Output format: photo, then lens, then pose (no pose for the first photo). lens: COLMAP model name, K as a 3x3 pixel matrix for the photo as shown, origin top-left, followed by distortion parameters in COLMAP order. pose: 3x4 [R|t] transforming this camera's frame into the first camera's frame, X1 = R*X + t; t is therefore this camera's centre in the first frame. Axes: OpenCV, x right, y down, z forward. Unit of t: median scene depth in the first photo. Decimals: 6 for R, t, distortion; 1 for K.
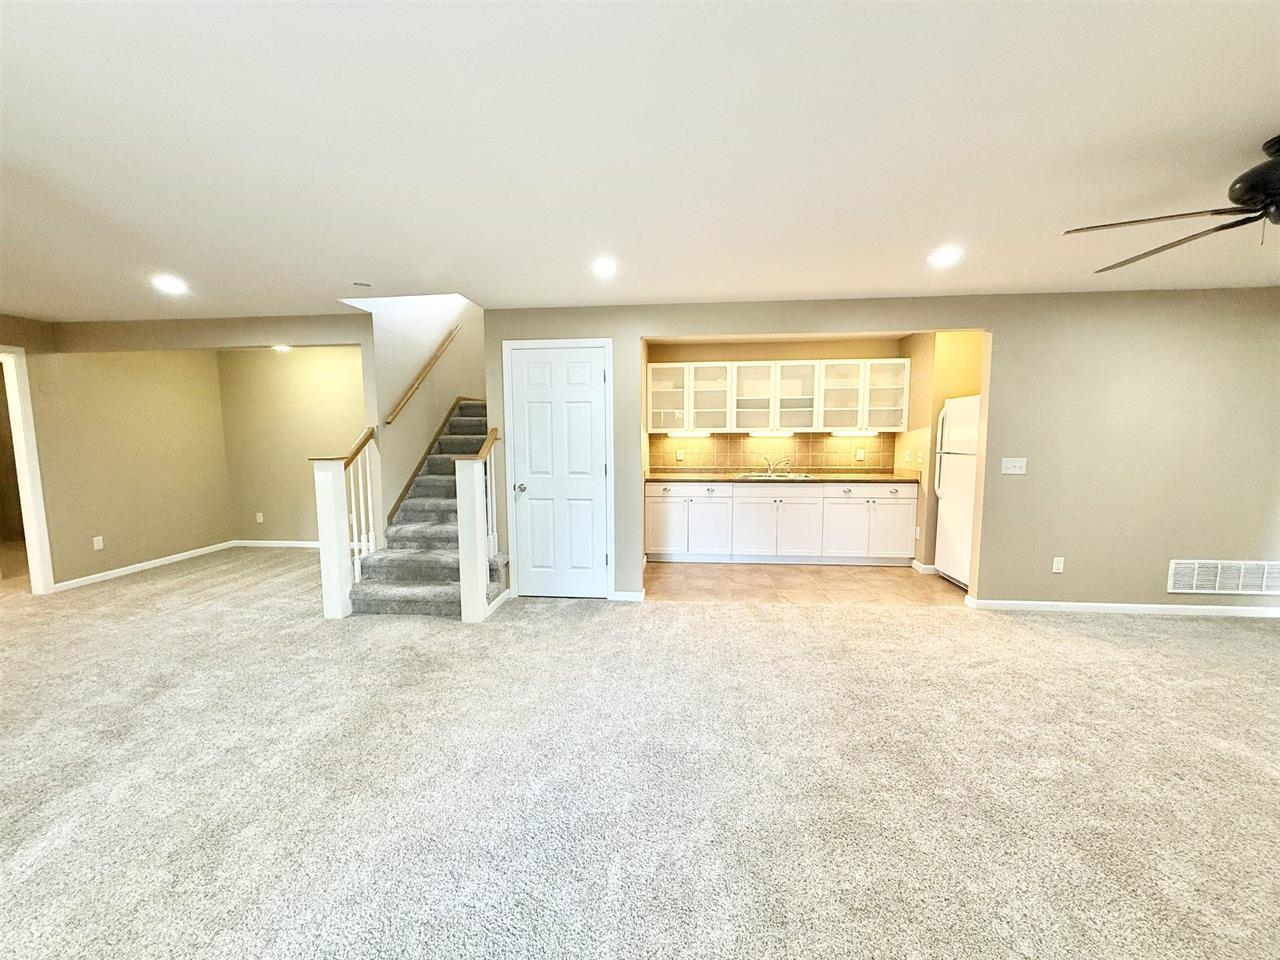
lens RADIAL K [[512.4, 0, 638.0], [0, 512.4, 477.8], [0, 0, 1]] dist [-0.000781, -0.000124]
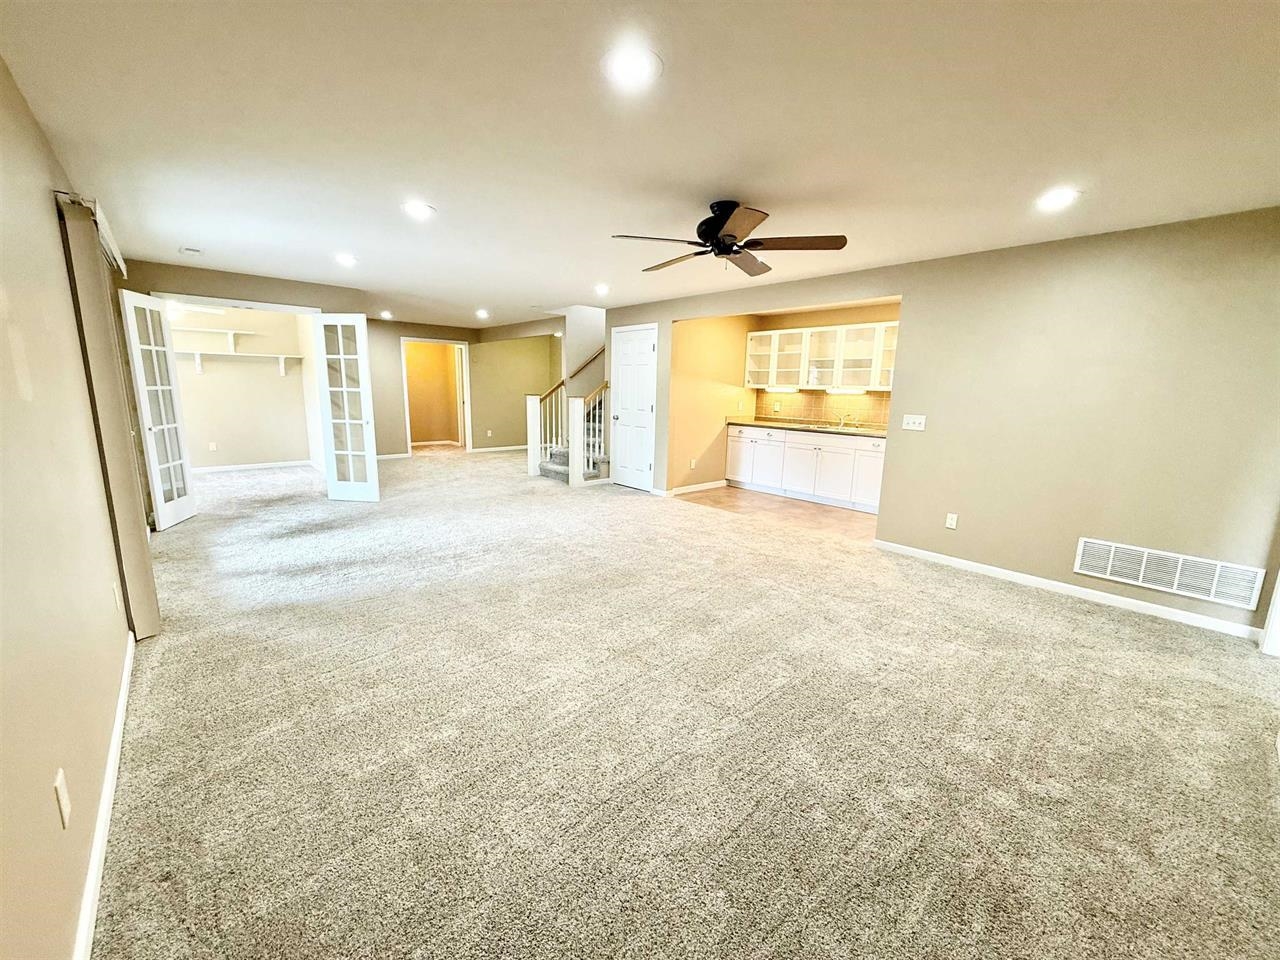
lens RADIAL K [[512.4, 0, 658.4], [0, 512.4, 476.1], [0, 0, 1]] dist [-0.000781, -0.000124]
pose [[0.746697, 0.134717, -0.651379, 0.861851], [-0.087760, 0.990668, 0.104286, 0.020123], [0.659350, -0.020705, 0.751551, -0.138244]]
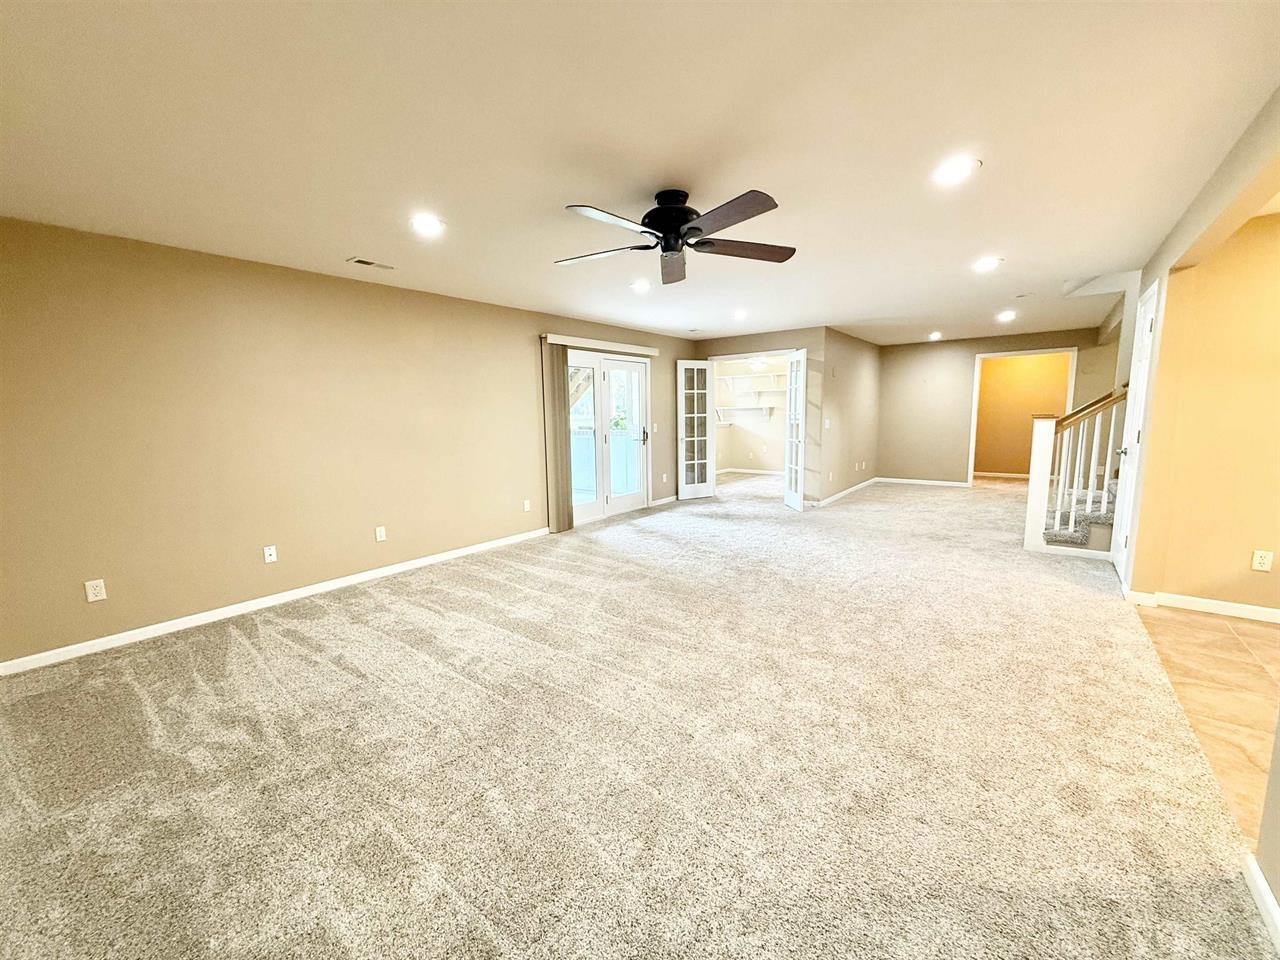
lens RADIAL K [[512.4, 0, 634.9], [0, 512.4, 483.2], [0, 0, 1]] dist [-0.000781, -0.000124]
pose [[-0.537125, 0.130824, -0.833296, 0.972162], [-0.061367, 0.979221, 0.193289, -0.049102], [0.841268, 0.154957, -0.517936, 0.638185]]
